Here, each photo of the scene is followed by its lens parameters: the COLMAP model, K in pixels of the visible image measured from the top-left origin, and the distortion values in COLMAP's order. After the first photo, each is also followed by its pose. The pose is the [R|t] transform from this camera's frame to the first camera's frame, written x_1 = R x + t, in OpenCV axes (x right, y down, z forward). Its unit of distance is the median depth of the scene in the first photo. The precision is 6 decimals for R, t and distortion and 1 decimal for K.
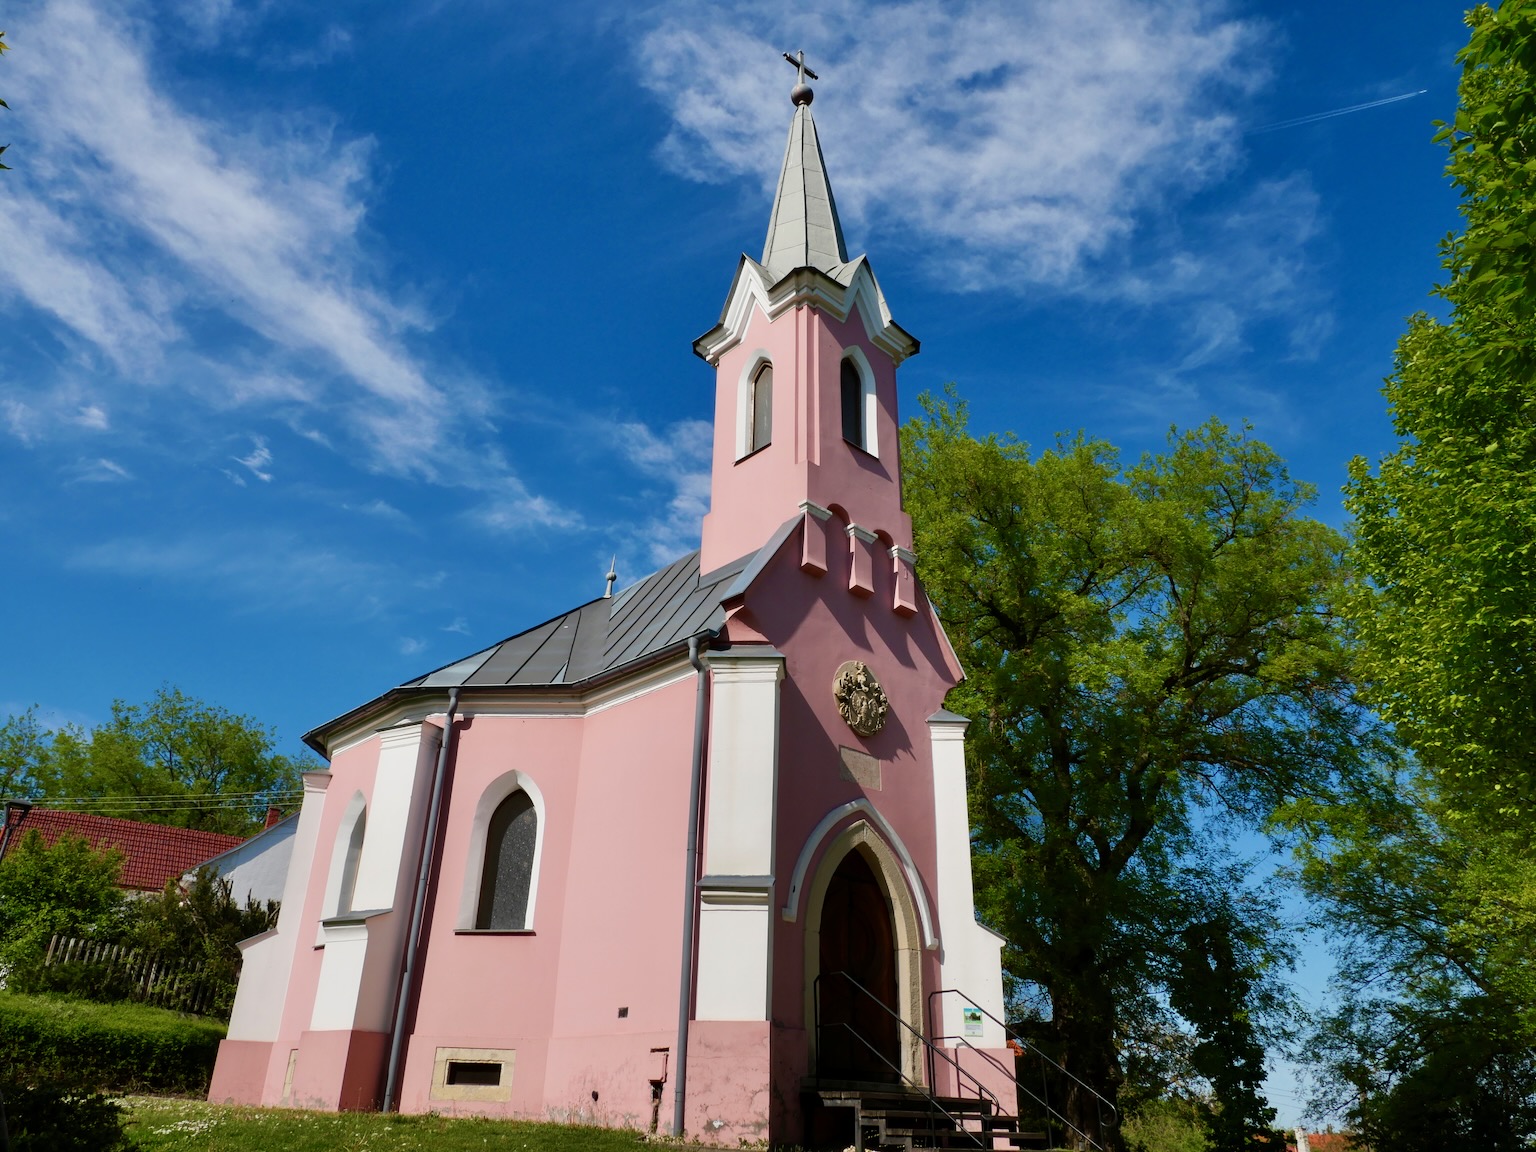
lens RADIAL K [[1126.9, 0, 768.0], [0, 1126.9, 576.0], [0, 0, 1]] dist [0.007681, -0.004983]
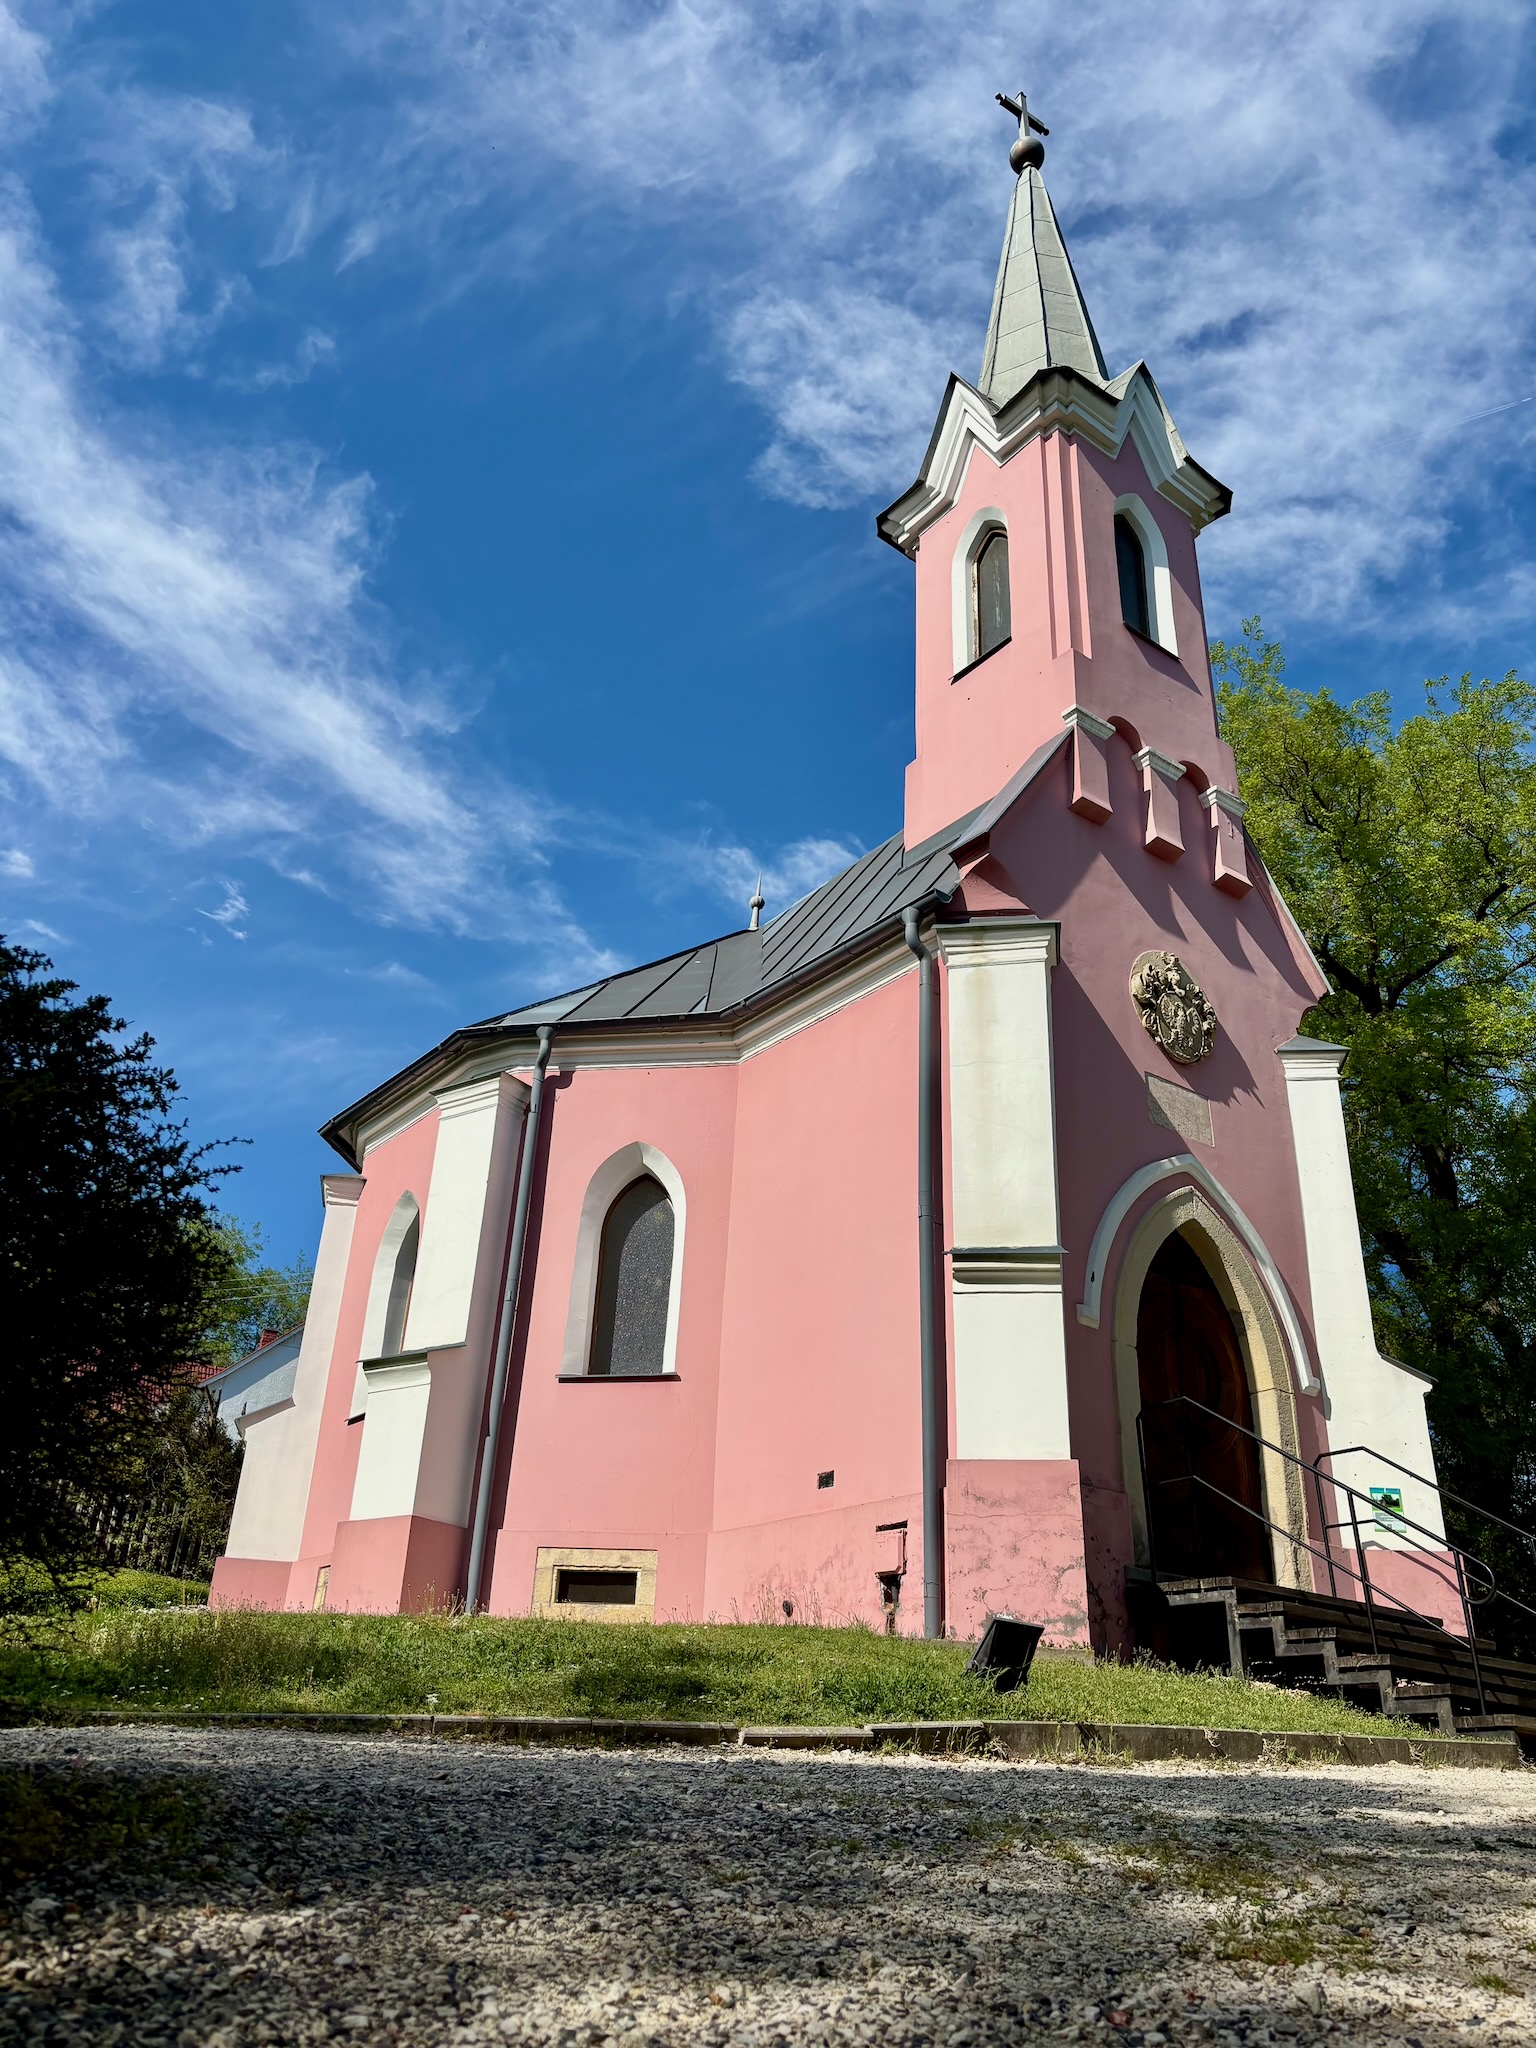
lens RADIAL K [[1575.5, 0, 768.0], [0, 1575.5, 1024.0], [0, 0, 1]] dist [0.063304, -0.038266]
pose [[0.994592, -0.029652, -0.099539, -0.056674], [0.027808, 0.999416, -0.019860, 0.128882], [0.100070, 0.016984, 0.994835, 0.086072]]
